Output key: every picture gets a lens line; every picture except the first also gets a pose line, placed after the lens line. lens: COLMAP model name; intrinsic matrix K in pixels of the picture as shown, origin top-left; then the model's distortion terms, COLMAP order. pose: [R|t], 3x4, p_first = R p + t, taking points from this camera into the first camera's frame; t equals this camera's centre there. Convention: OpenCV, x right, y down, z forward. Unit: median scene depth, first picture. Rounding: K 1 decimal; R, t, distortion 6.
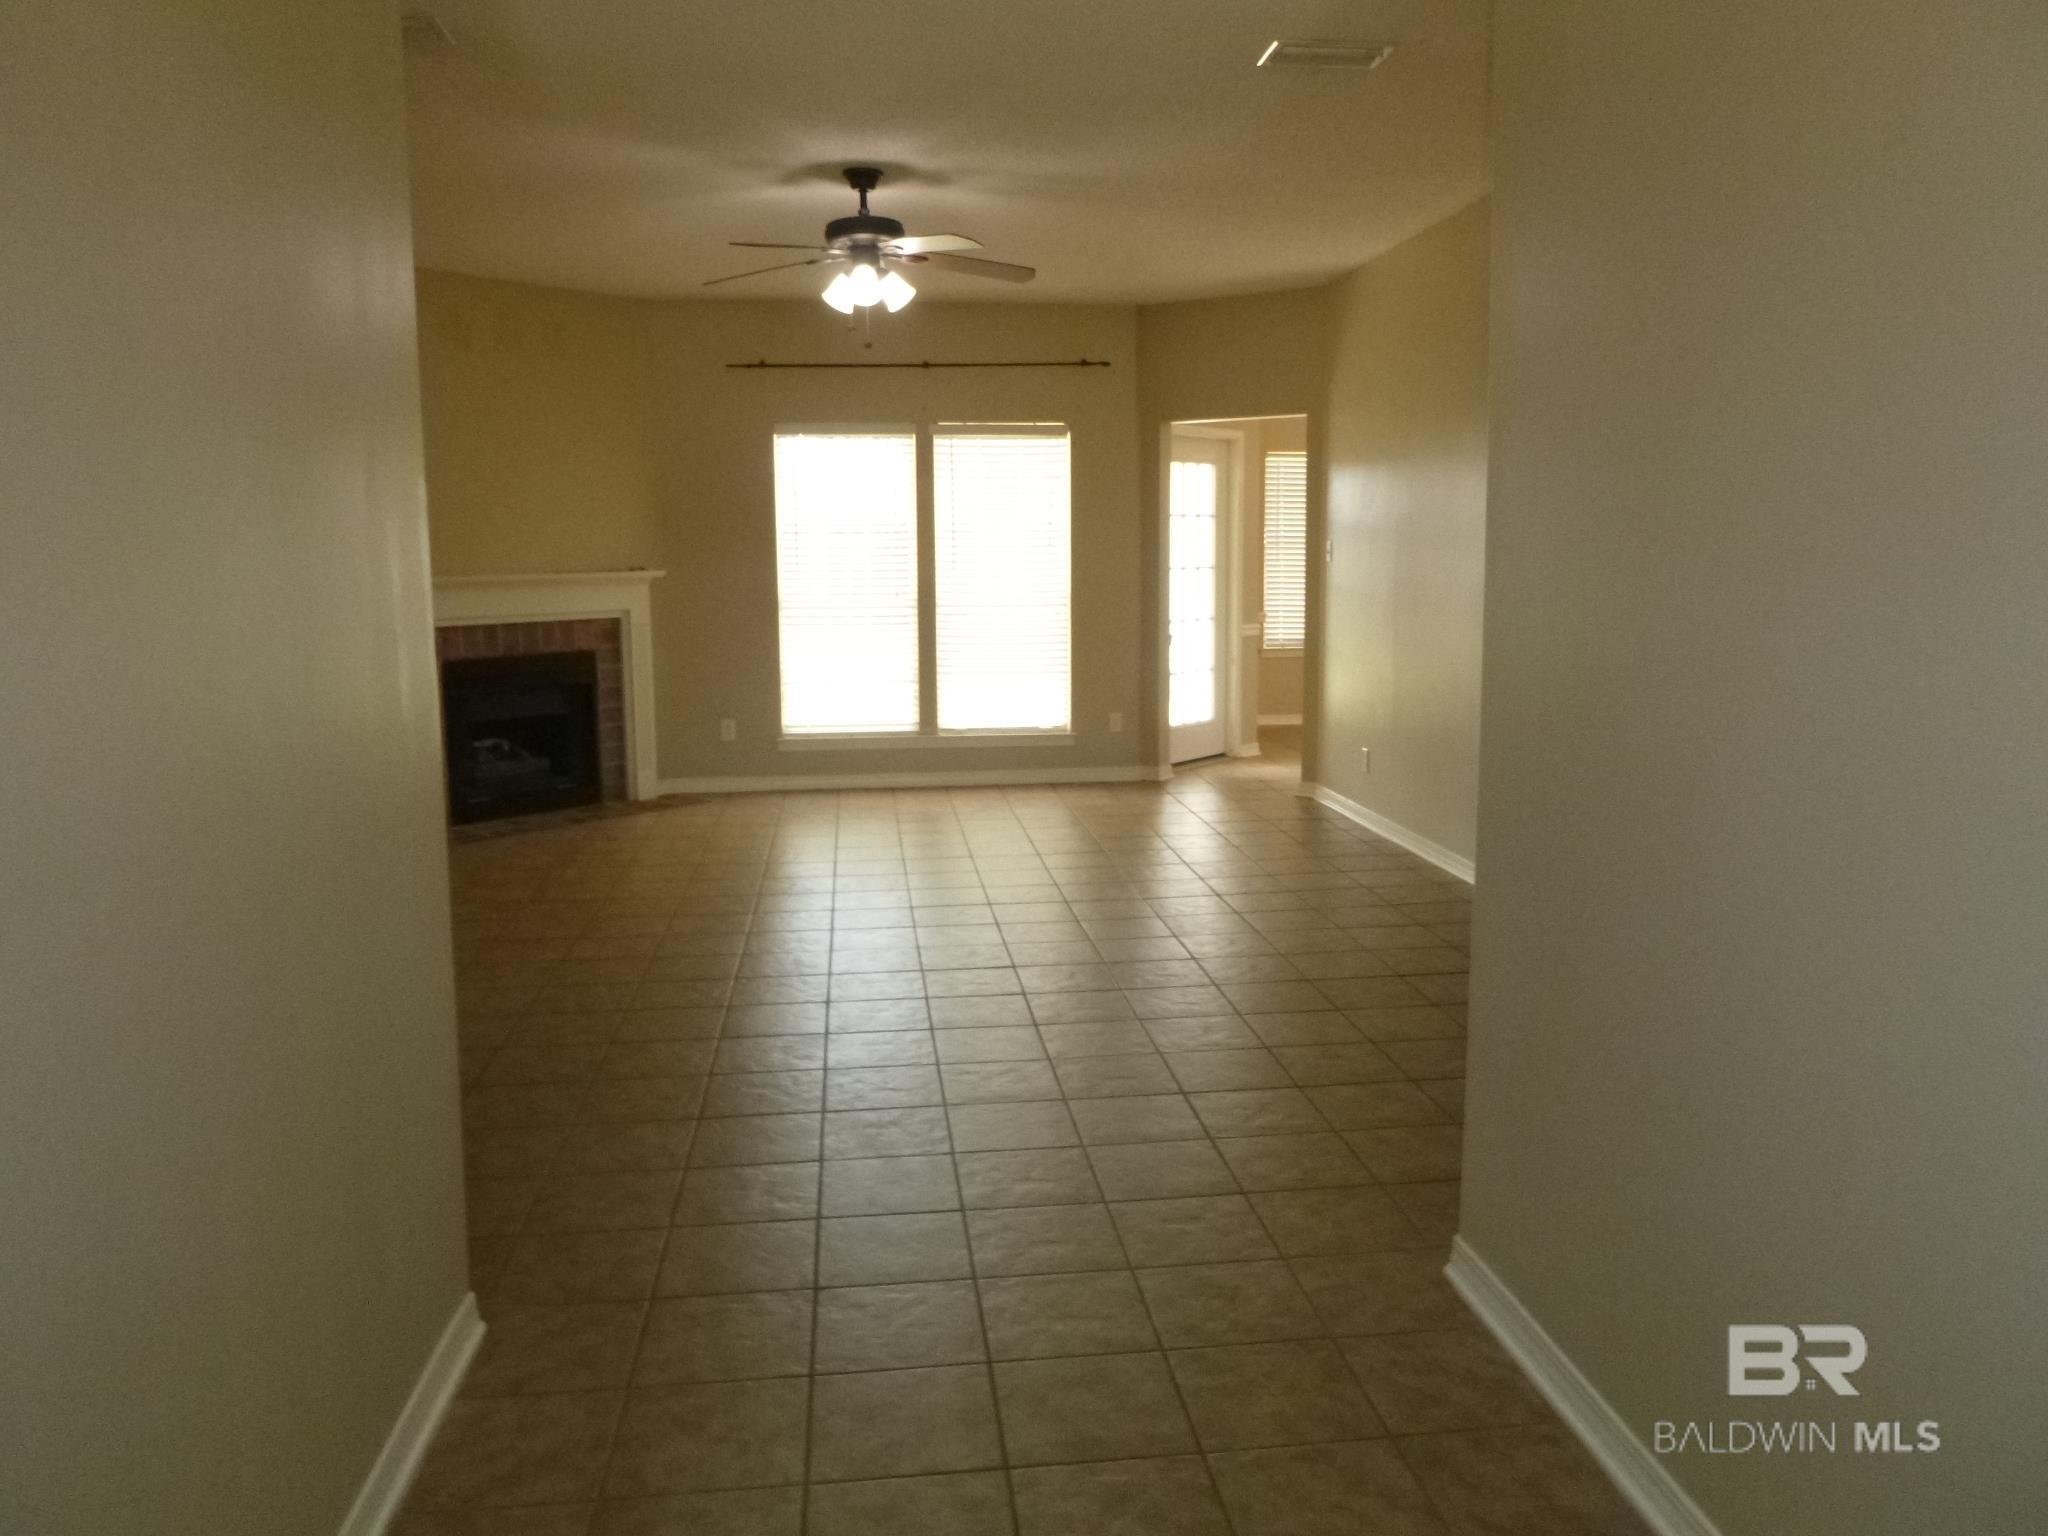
lens RADIAL K [[1547.2, 0, 1024.0], [0, 1547.2, 768.0], [0, 0, 1]] dist [-0.007418, 0.006869]
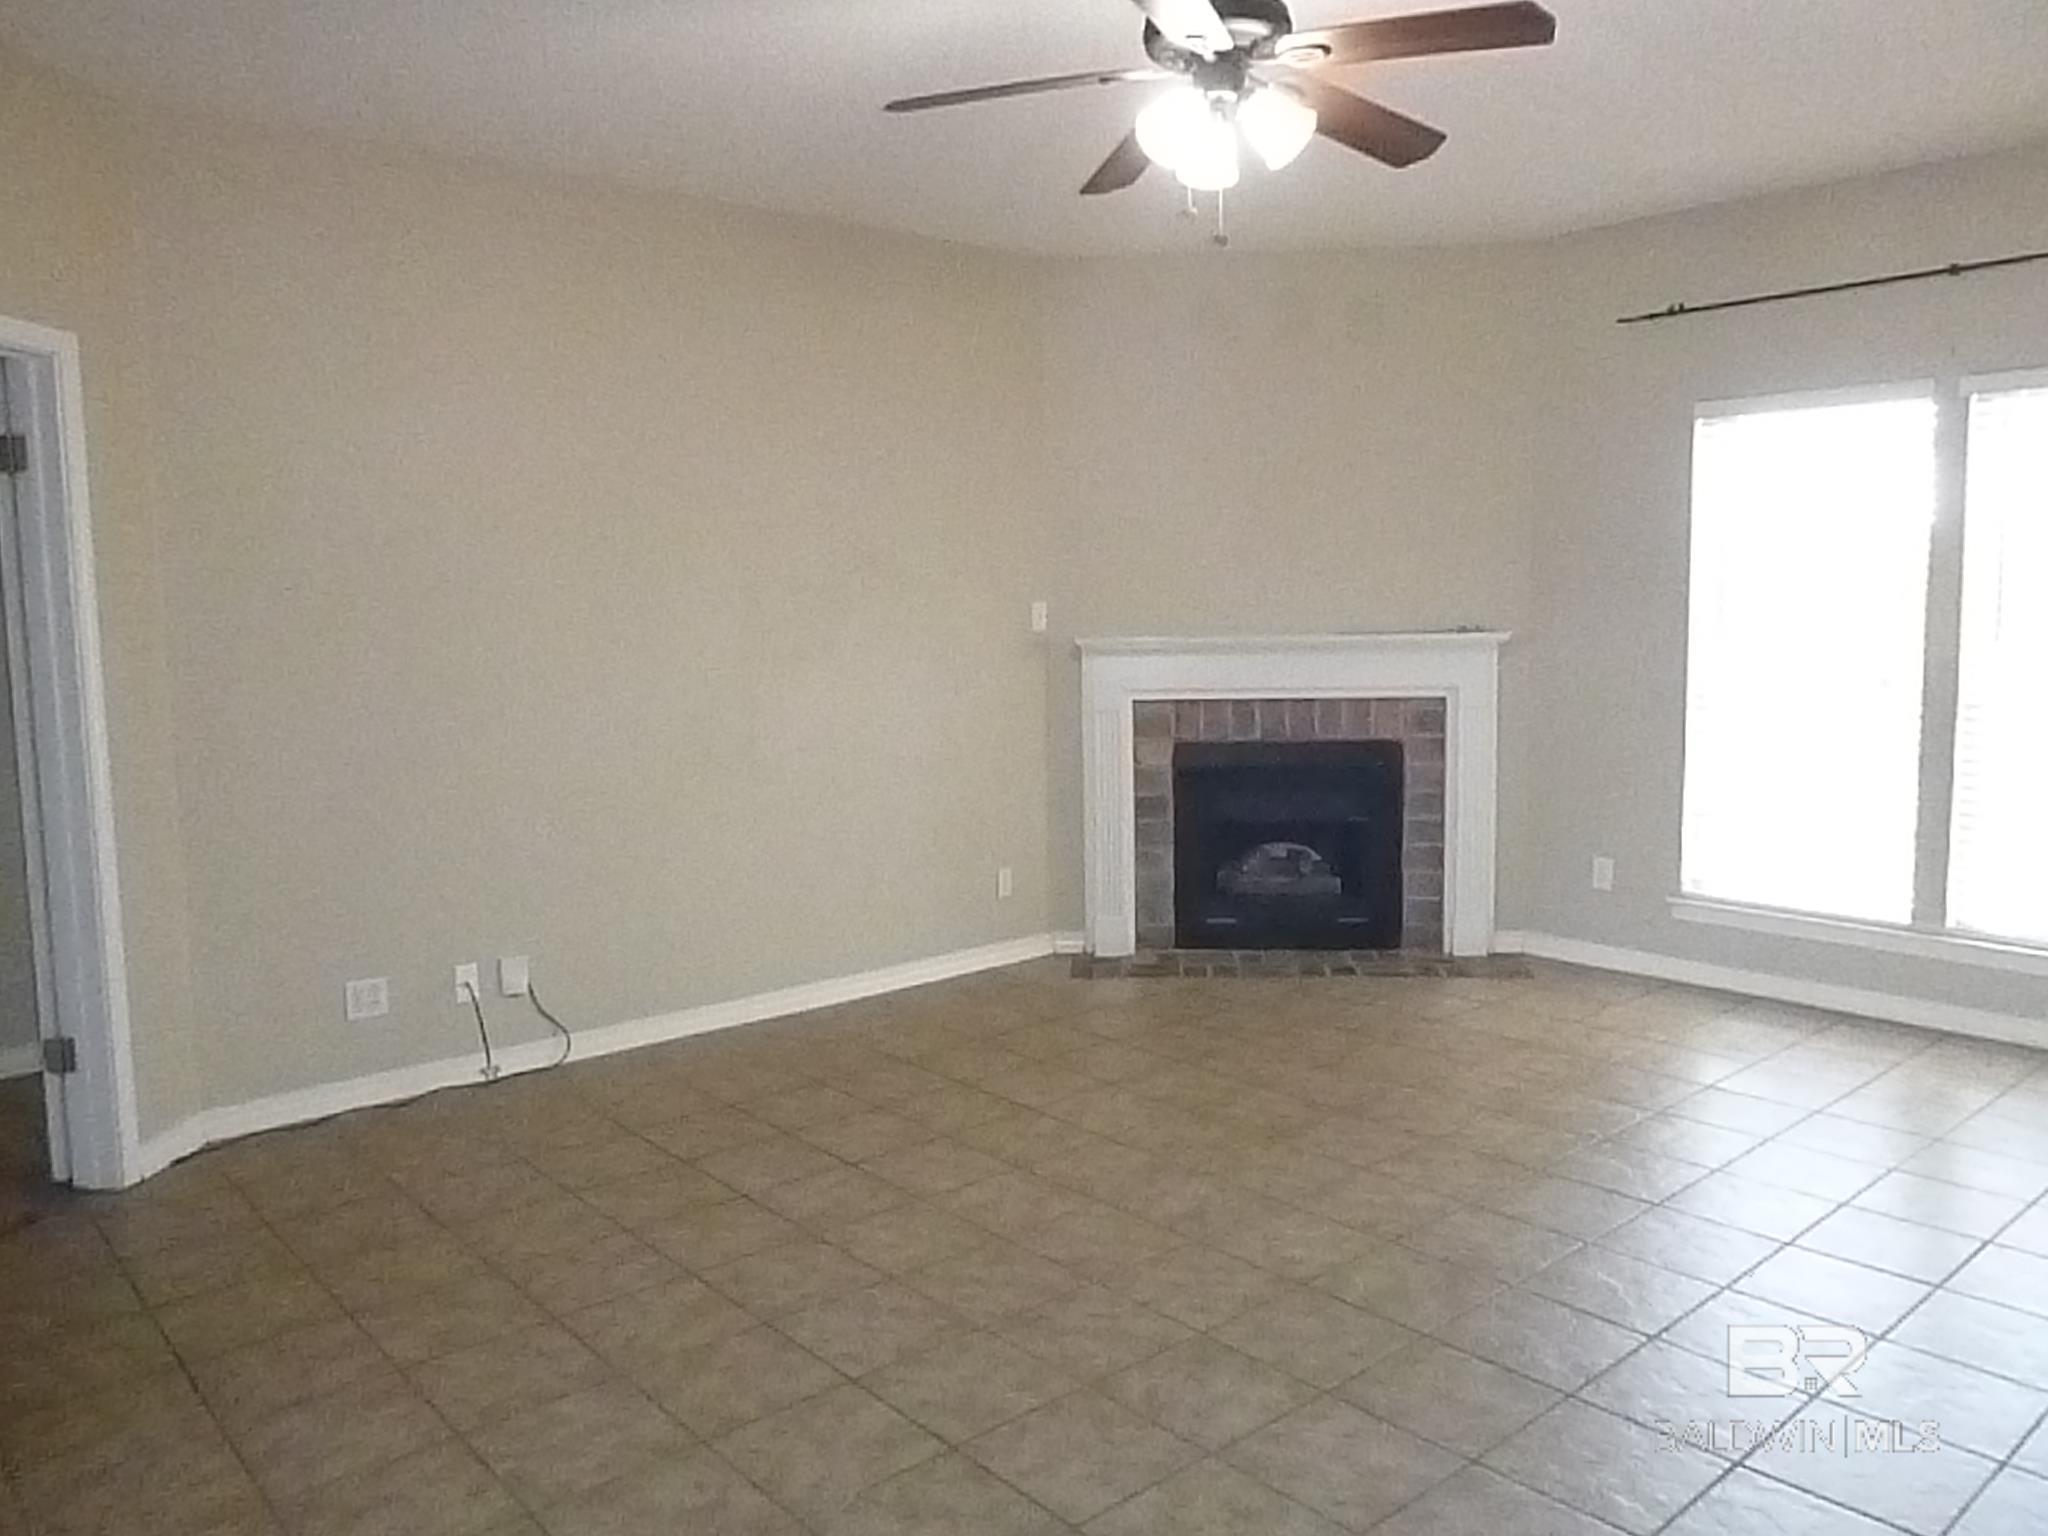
lens RADIAL K [[1547.2, 0, 1024.0], [0, 1547.2, 768.0], [0, 0, 1]] dist [-0.007418, 0.006869]
pose [[0.583185, 0.093356, -0.806957, 0.201809], [-0.109066, 0.993379, 0.036101, -0.069044], [0.804984, 0.066958, 0.589506, 0.424213]]
